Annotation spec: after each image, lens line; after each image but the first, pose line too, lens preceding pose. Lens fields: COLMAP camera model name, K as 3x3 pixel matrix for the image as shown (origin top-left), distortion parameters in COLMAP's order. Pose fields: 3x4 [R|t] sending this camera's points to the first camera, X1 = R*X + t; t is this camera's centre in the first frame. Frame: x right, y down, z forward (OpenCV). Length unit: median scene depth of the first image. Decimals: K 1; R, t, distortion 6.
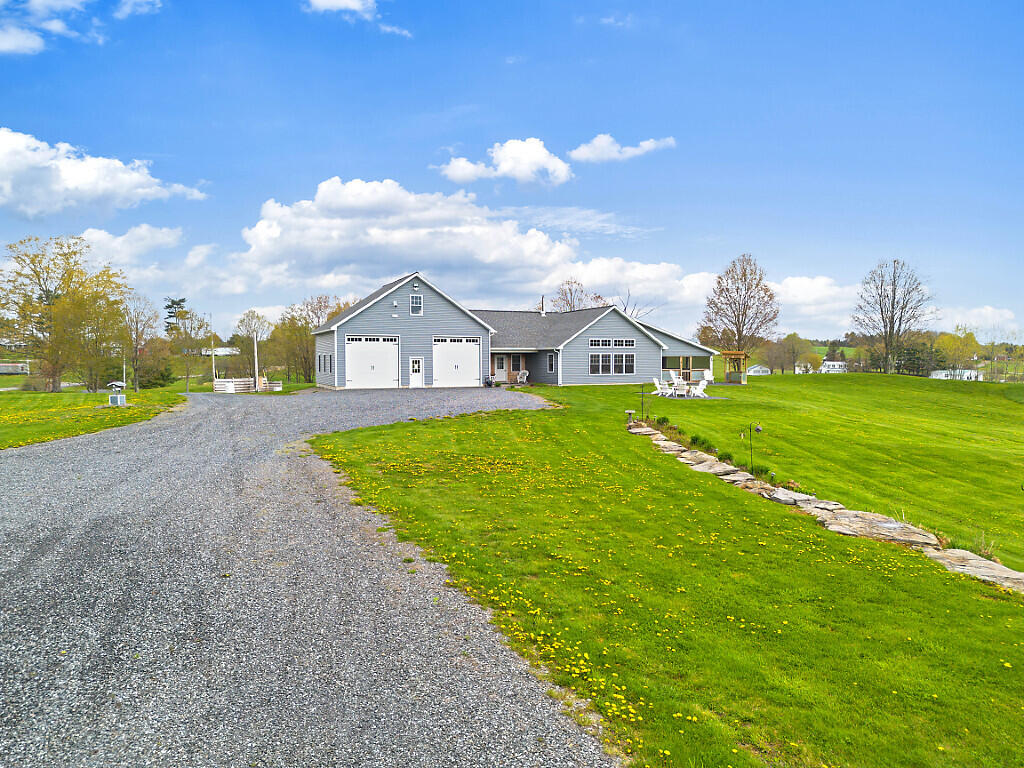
lens RADIAL K [[717.7, 0, 512.0], [0, 717.7, 384.0], [0, 0, 1]] dist [0.000257, -0.000730]
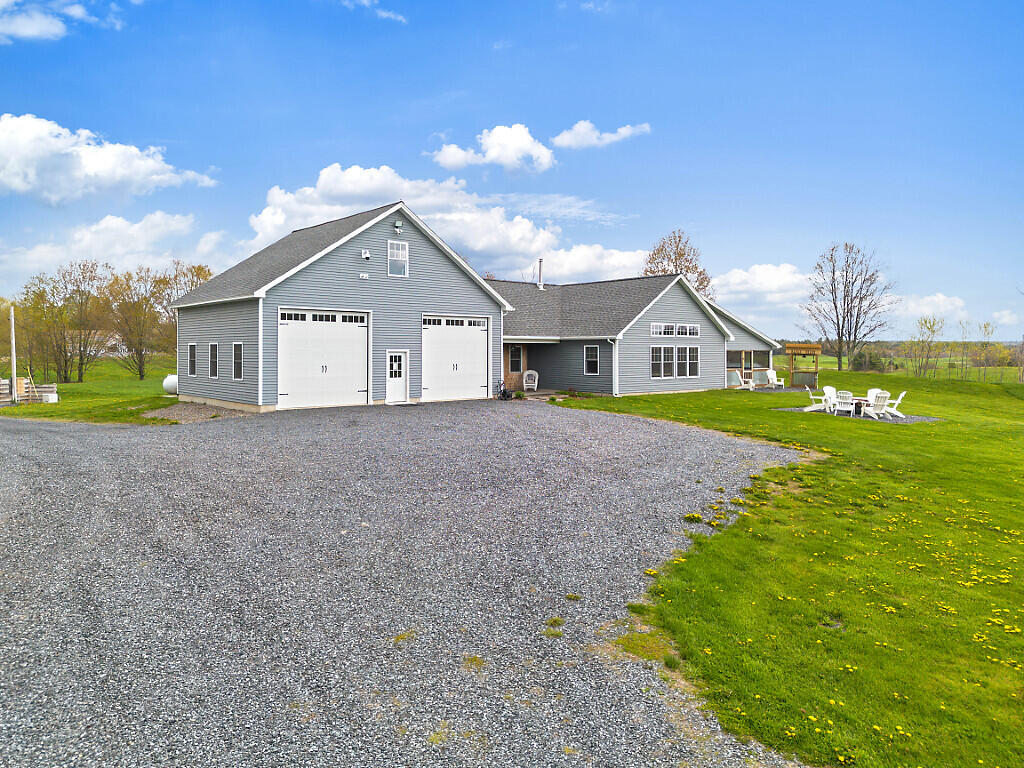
lens RADIAL K [[717.7, 0, 512.0], [0, 717.7, 384.0], [0, 0, 1]] dist [0.000257, -0.000730]
pose [[0.949873, -0.009048, 0.312507, -0.223783], [0.005172, 0.999899, 0.013232, -0.017421], [-0.312595, -0.010953, 0.949823, 0.424247]]
